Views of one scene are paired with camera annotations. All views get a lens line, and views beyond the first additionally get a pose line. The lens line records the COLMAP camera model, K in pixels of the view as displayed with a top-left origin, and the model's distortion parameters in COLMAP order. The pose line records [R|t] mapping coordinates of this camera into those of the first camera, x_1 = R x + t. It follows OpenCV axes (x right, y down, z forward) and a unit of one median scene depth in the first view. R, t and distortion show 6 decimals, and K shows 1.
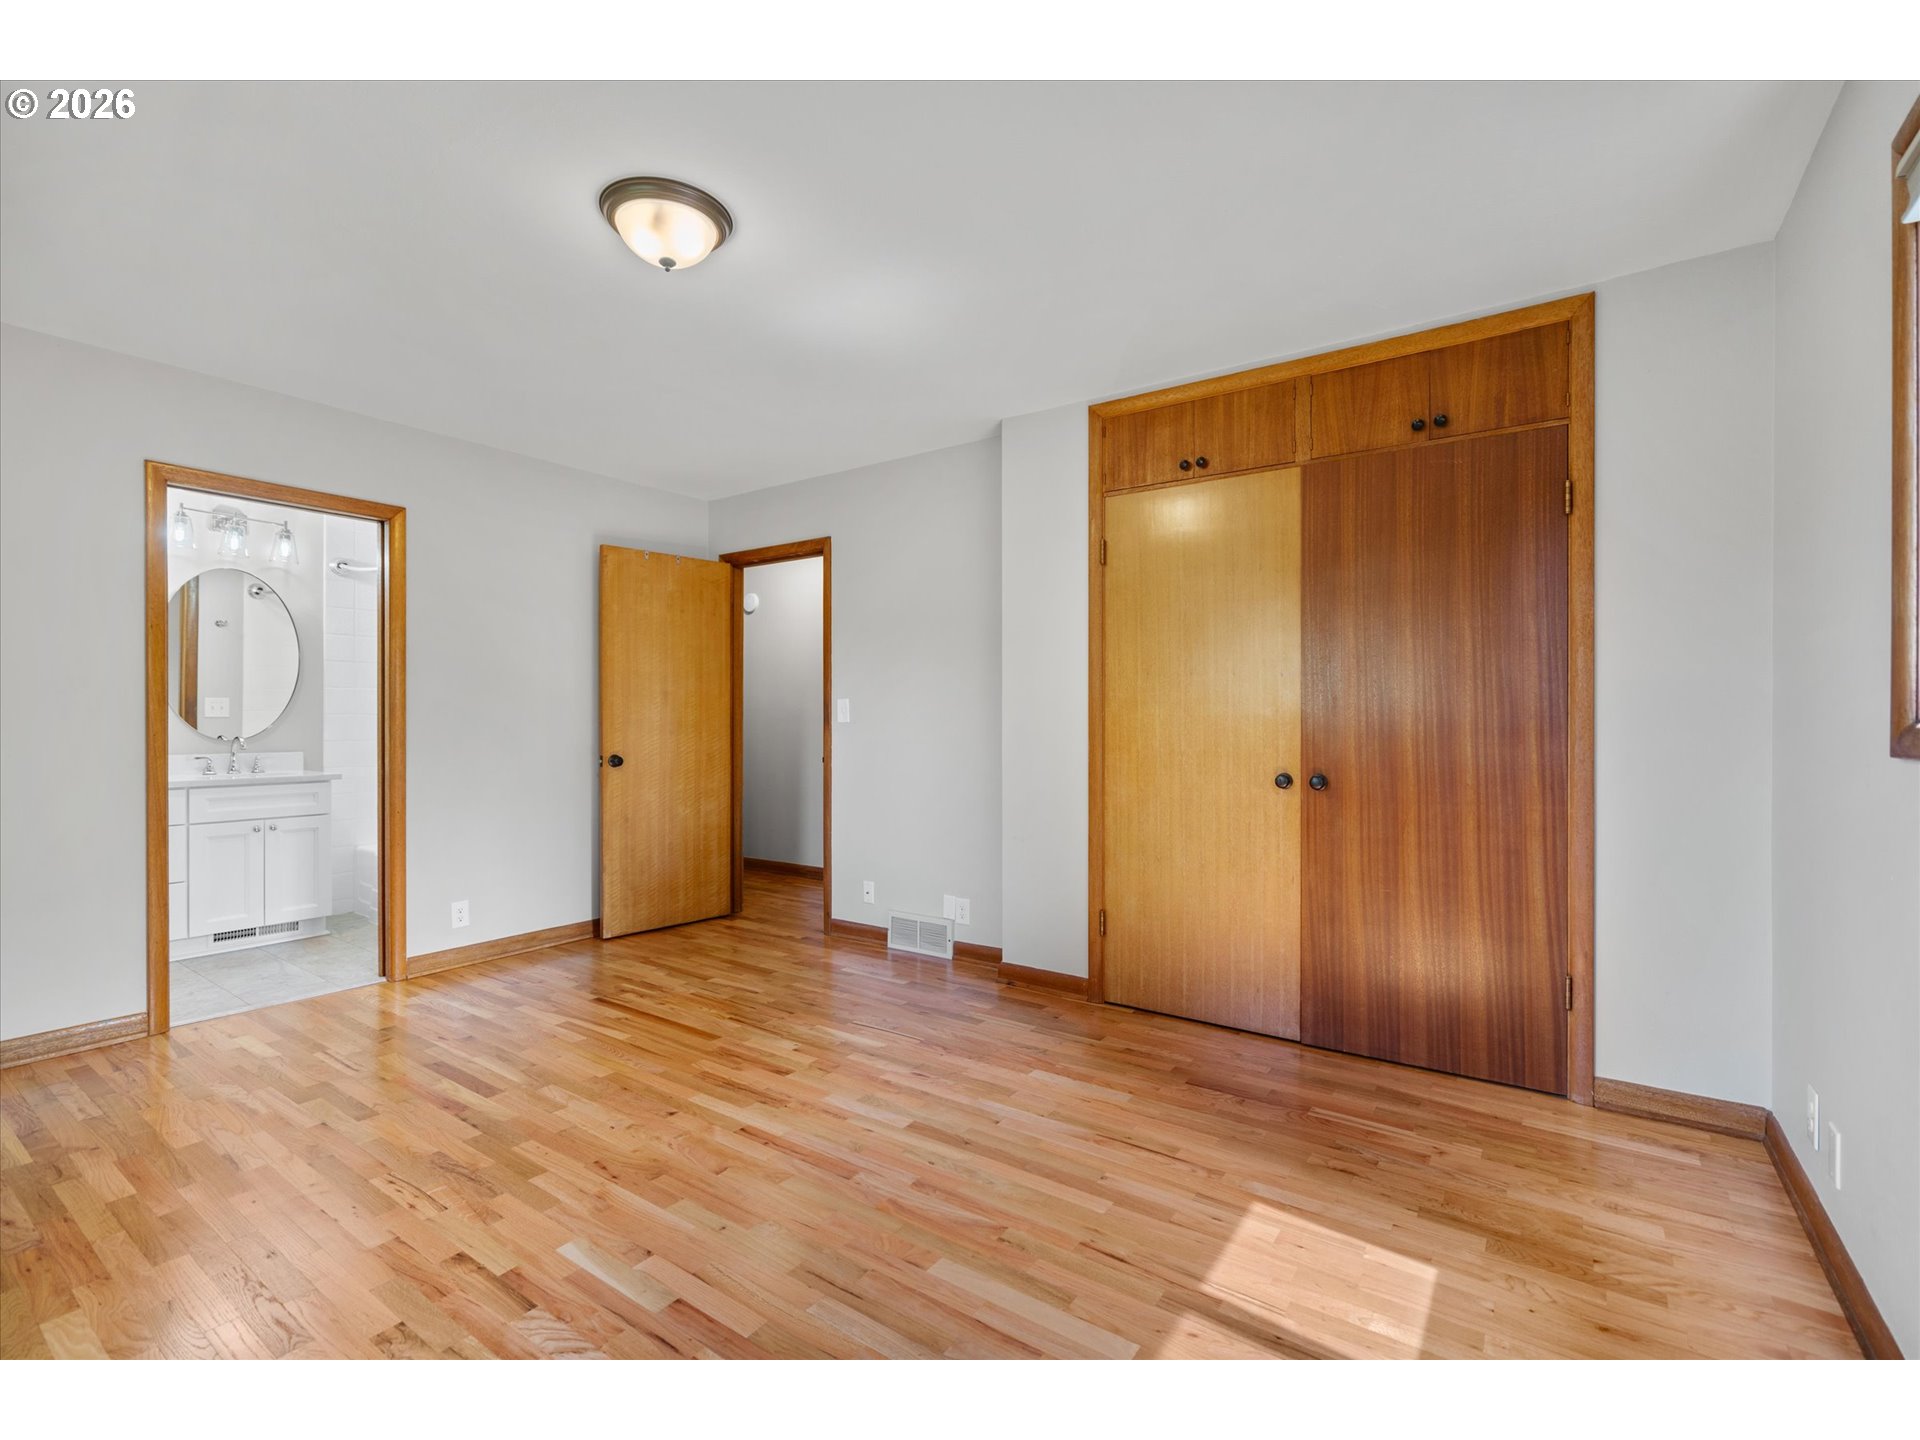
lens RADIAL K [[865.8, 0, 953.6], [0, 865.8, 716.0], [0, 0, 1]] dist [-0.009458, 0.004976]
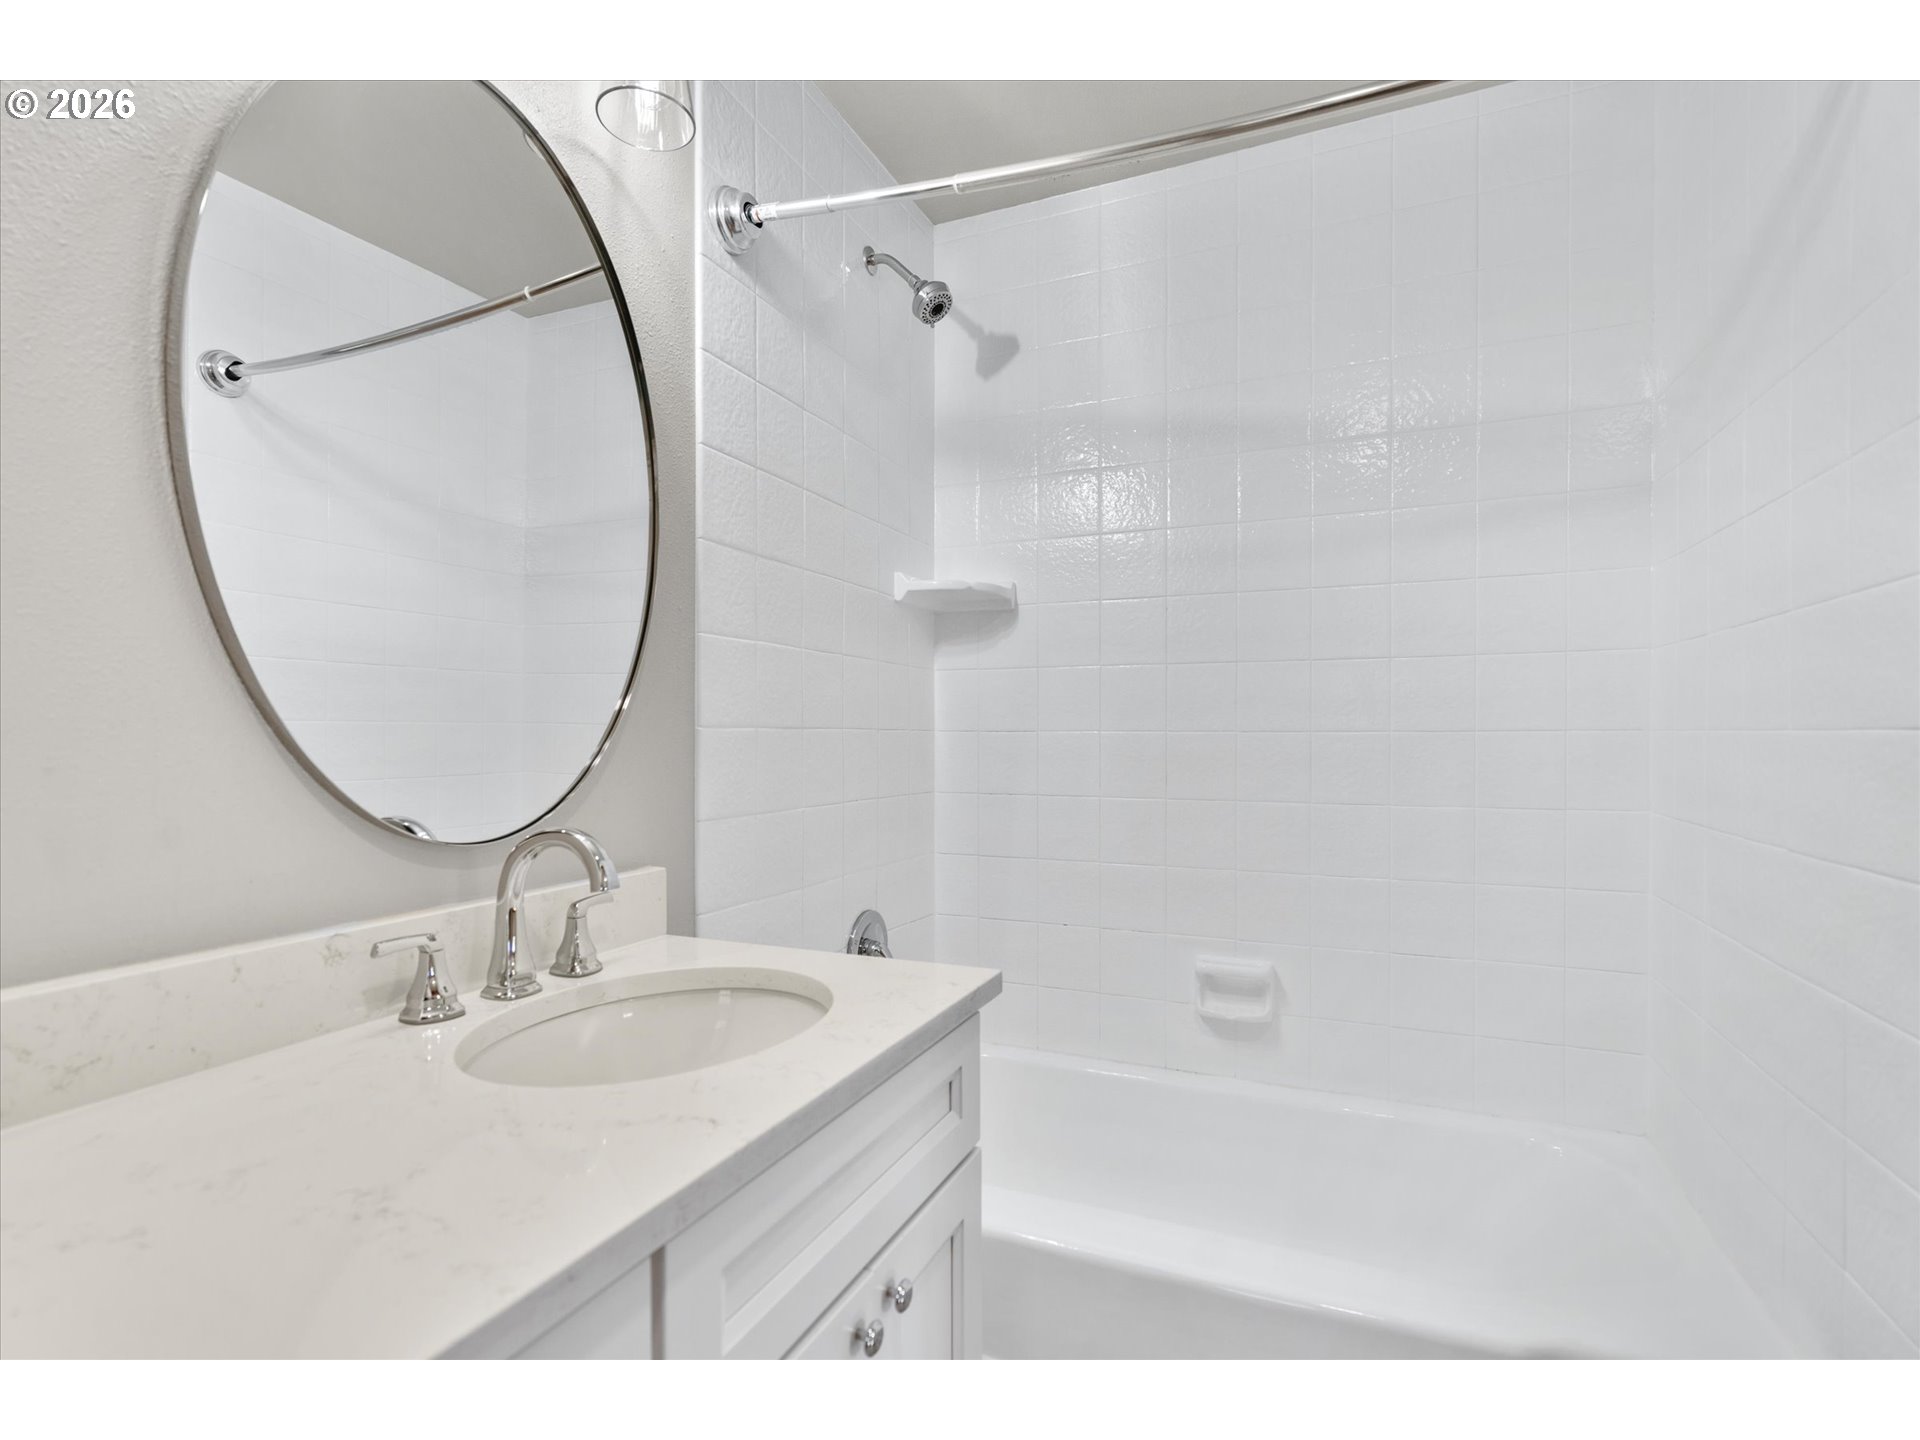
lens RADIAL K [[920.0, 0, 949.4], [0, 920.0, 731.1], [0, 0, 1]] dist [0.007243, 0.000261]
pose [[0.979310, 0.002413, 0.202350, -0.710138], [-0.001958, 0.999995, -0.002450, -0.000546], [-0.202355, 0.002003, 0.979310, 0.684792]]
